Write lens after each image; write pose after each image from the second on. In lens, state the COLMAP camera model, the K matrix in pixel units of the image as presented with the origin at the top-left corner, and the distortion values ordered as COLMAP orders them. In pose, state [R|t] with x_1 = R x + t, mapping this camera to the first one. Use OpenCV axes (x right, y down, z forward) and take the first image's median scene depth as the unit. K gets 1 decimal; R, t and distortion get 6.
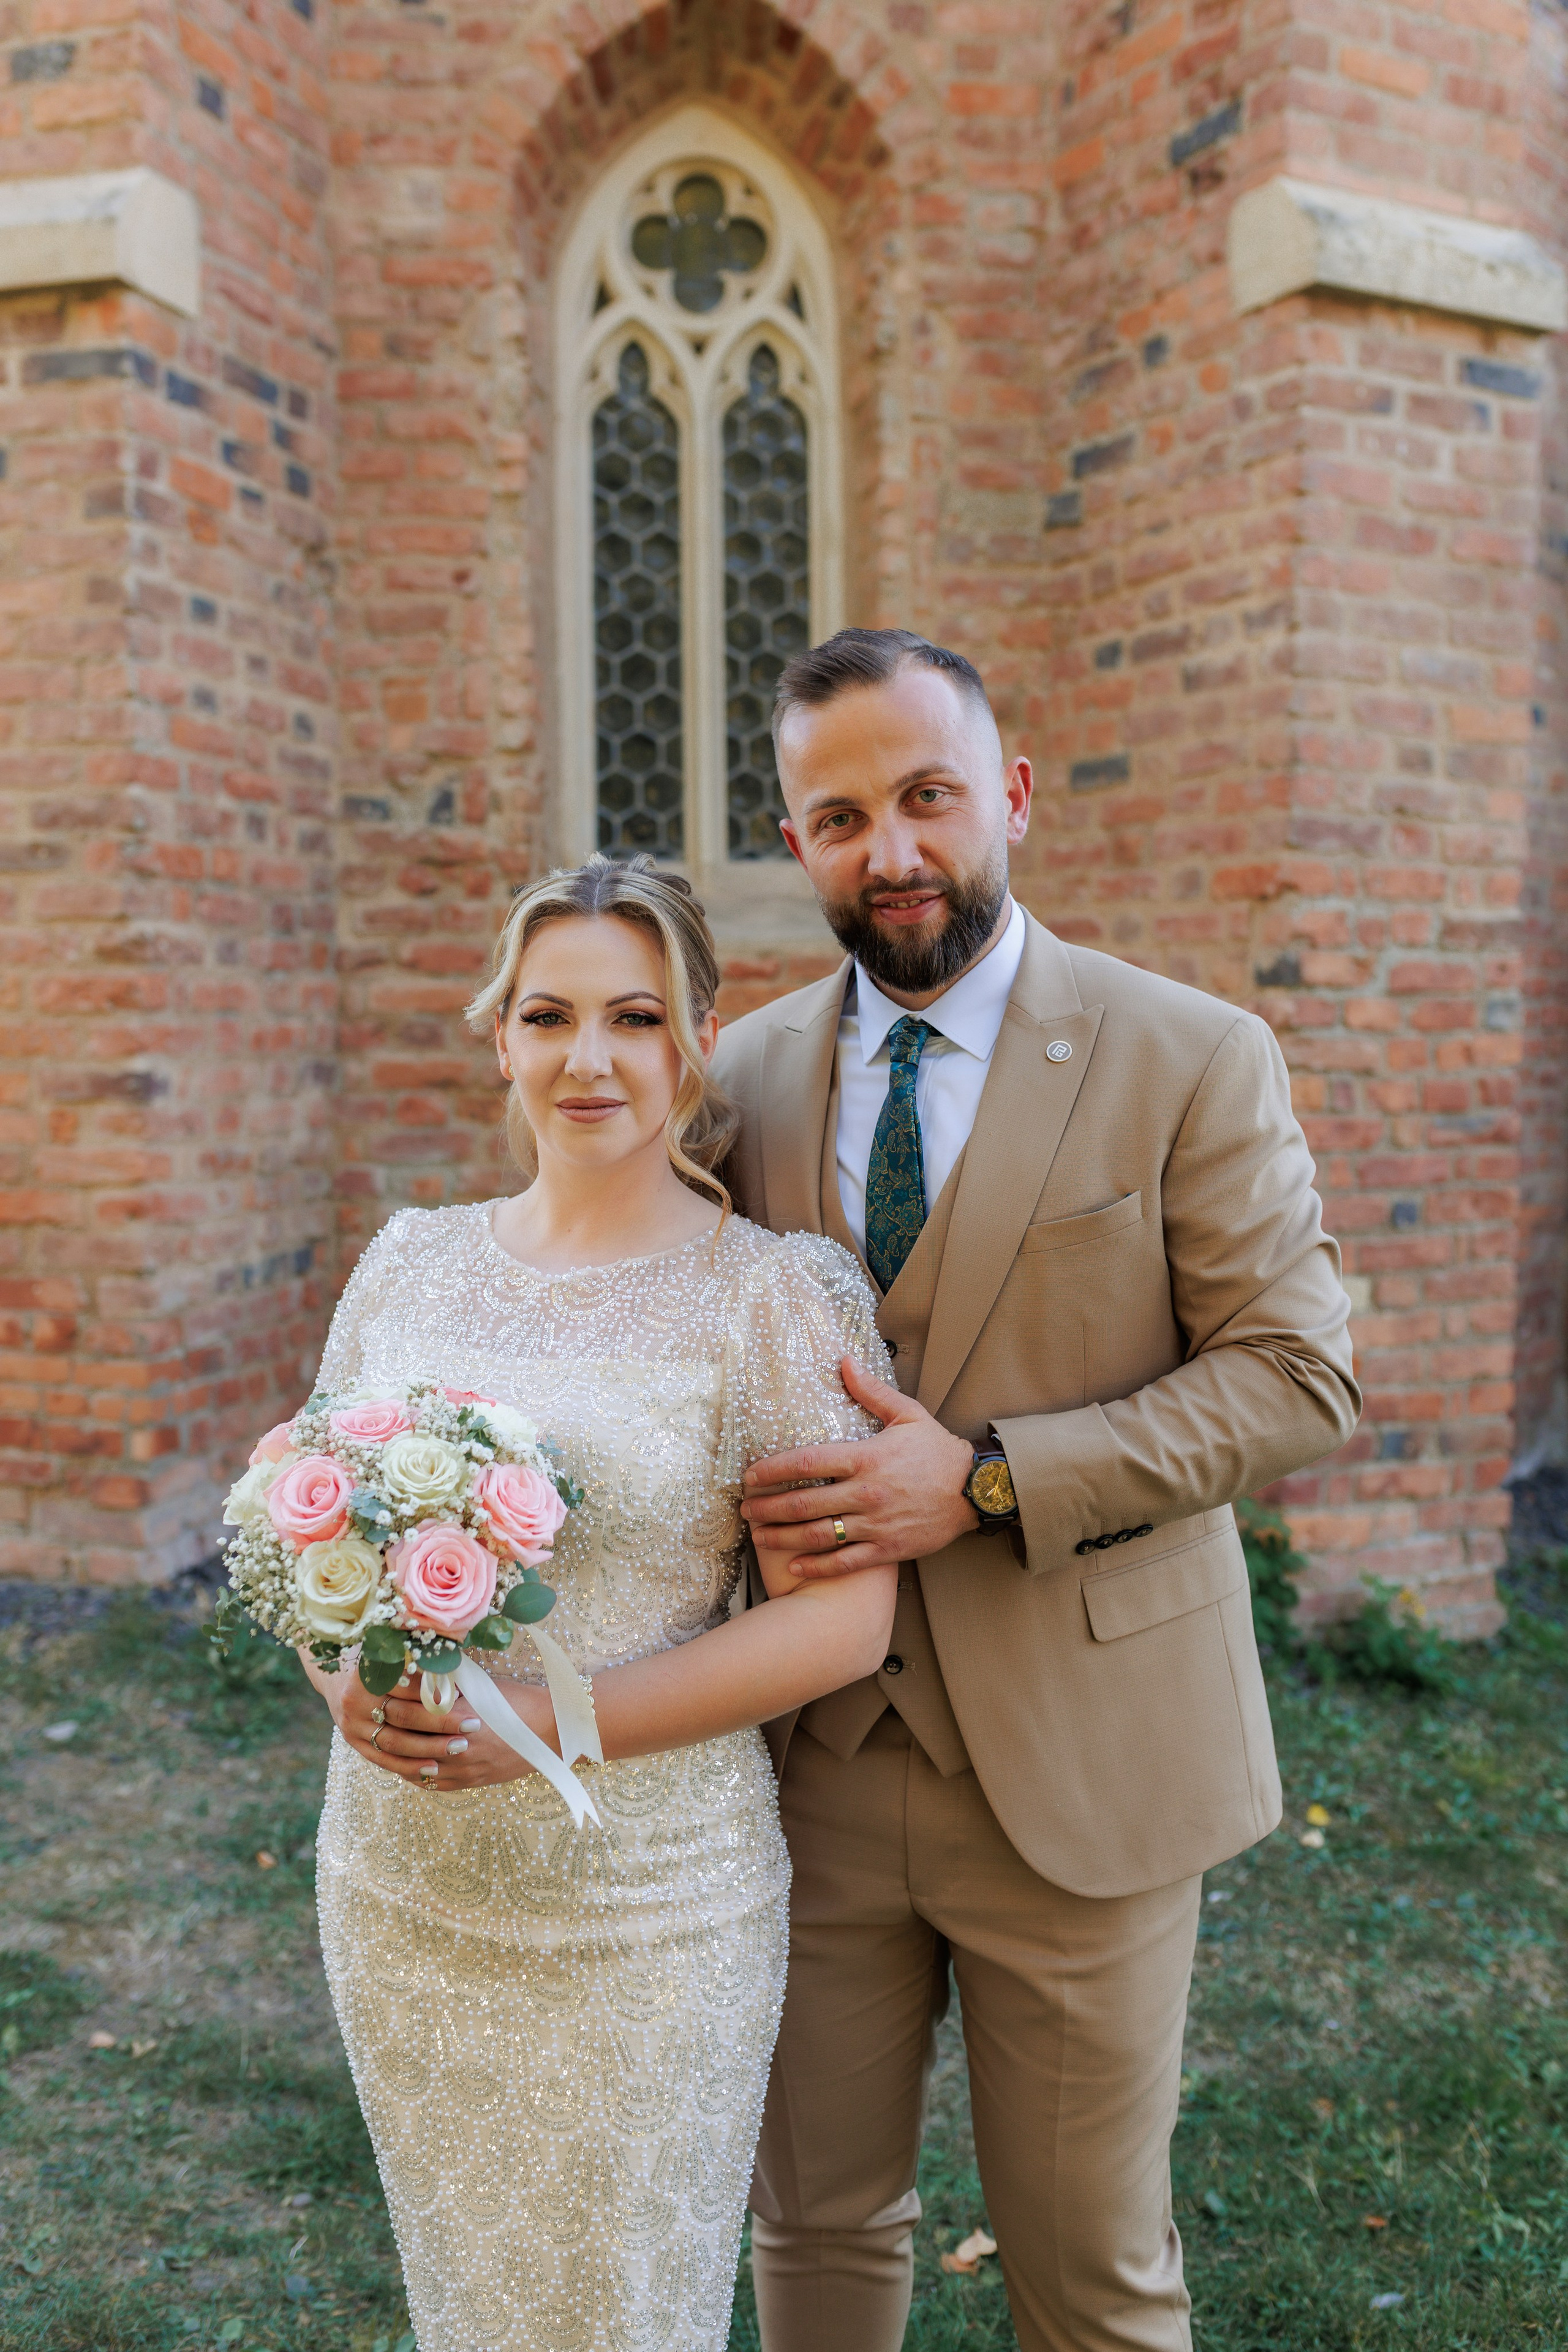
lens RADIAL K [[2186.5, 0, 768.1], [0, 2186.5, 1146.6], [0, 0, 1]] dist [0.002099, -0.002100]
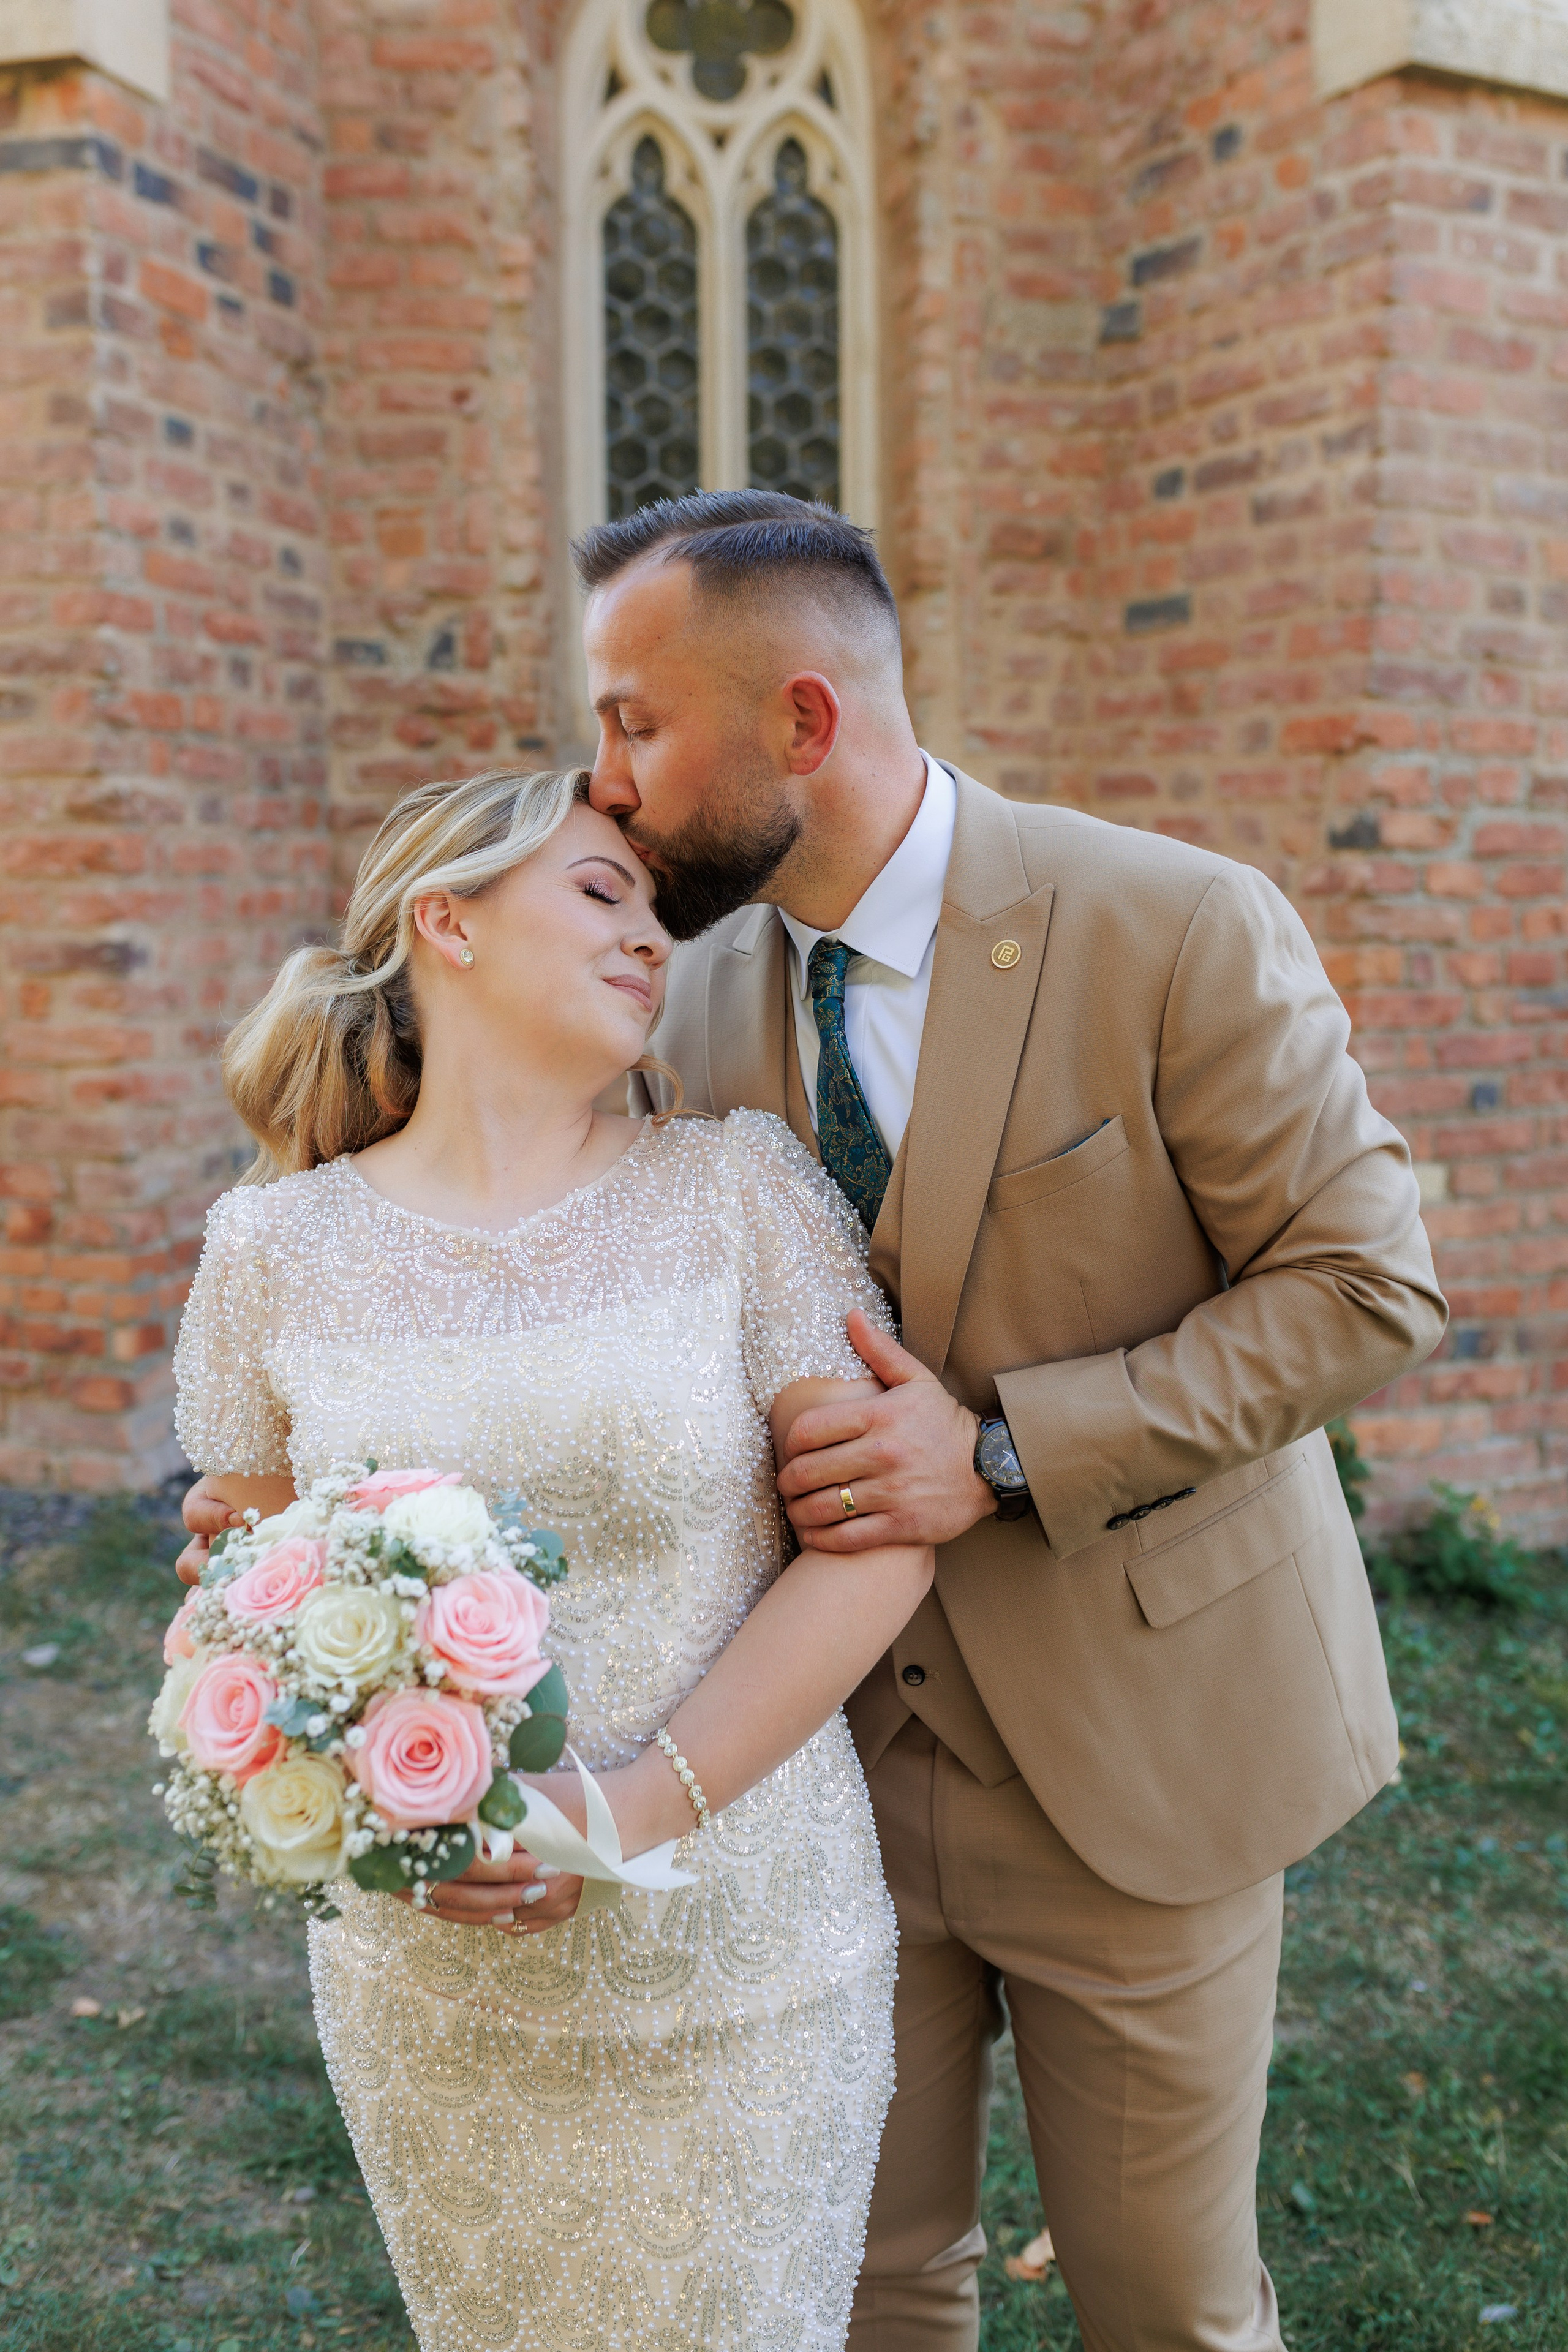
lens RADIAL K [[2241.7, 0, 772.8], [0, 2241.7, 1132.1], [0, 0, 1]] dist [0.001659, -0.003285]
pose [[0.999999, 0.001168, -0.000983, -0.009467], [-0.001109, 0.998321, 0.057922, -0.008576], [0.001049, -0.057921, 0.998321, 0.050700]]
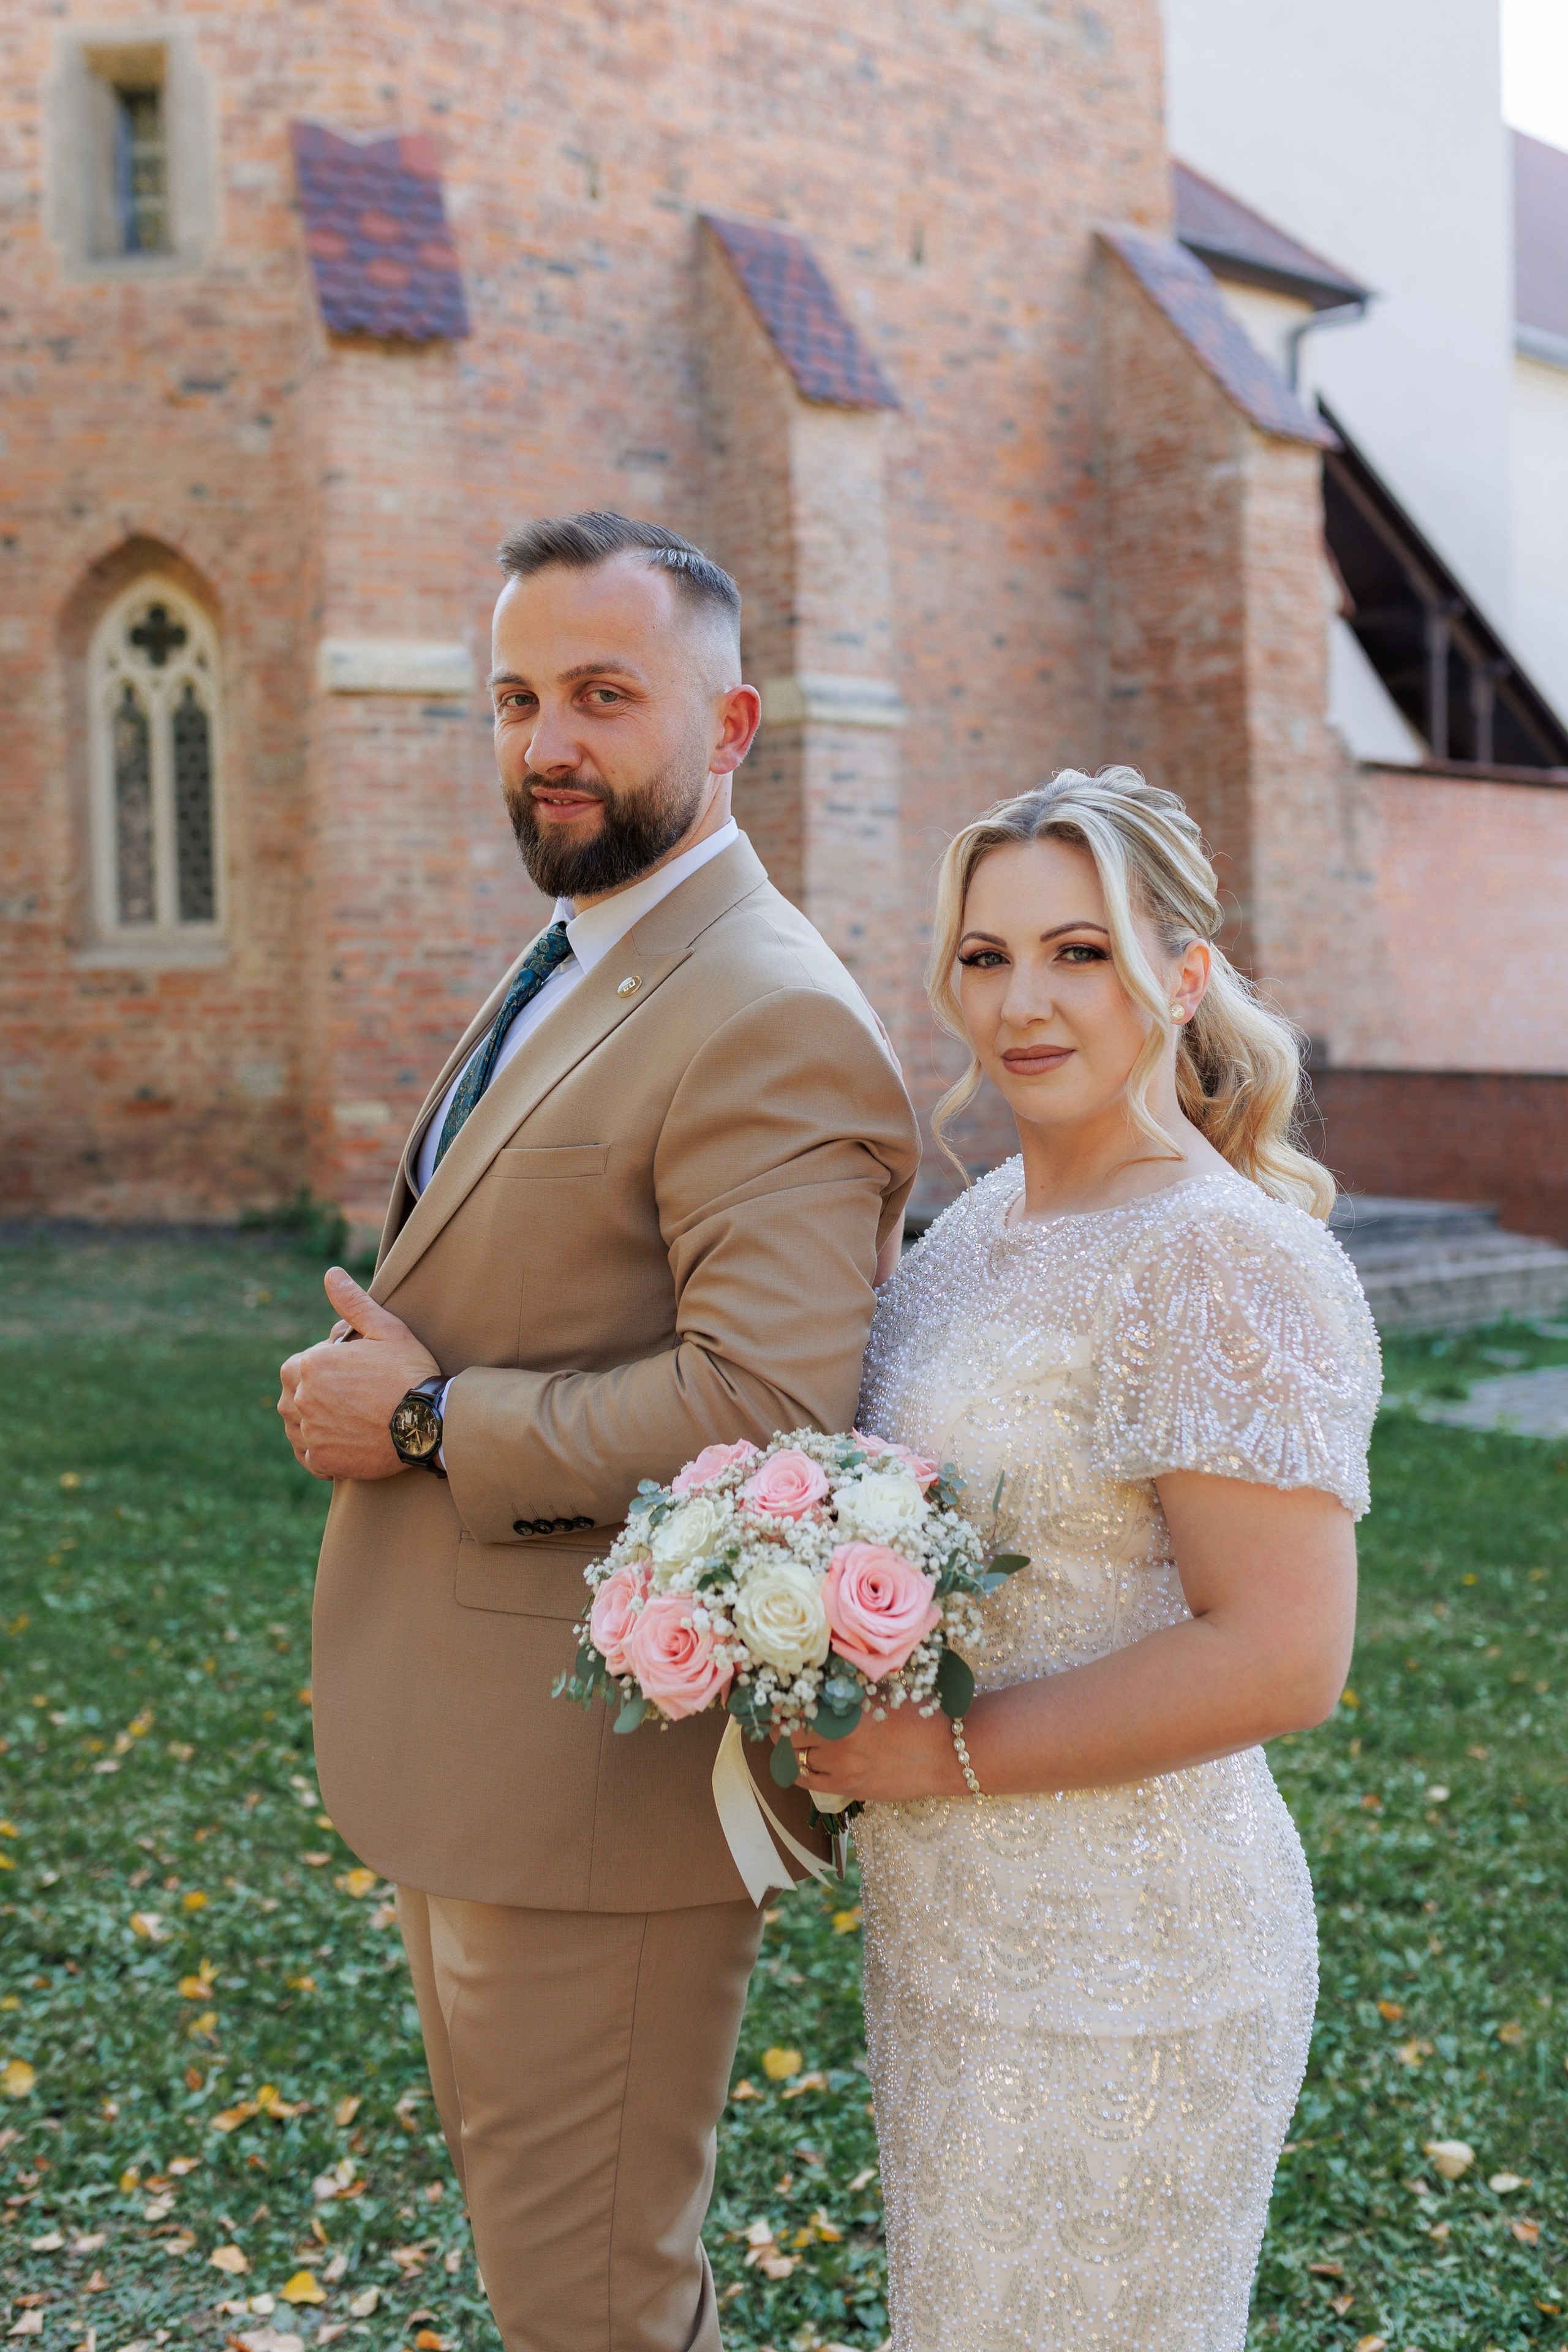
lens RADIAL K [[2472.4, 0, 812.3], [0, 2472.4, 1035.7], [0, 0, 1]] dist [0.005688, 0.011645]
pose [[0.994608, -0.019144, -0.101928, 0.969834], [0.013971, 0.998589, -0.051227, 0.123737], [0.102765, 0.049526, 0.993472, -1.509350]]
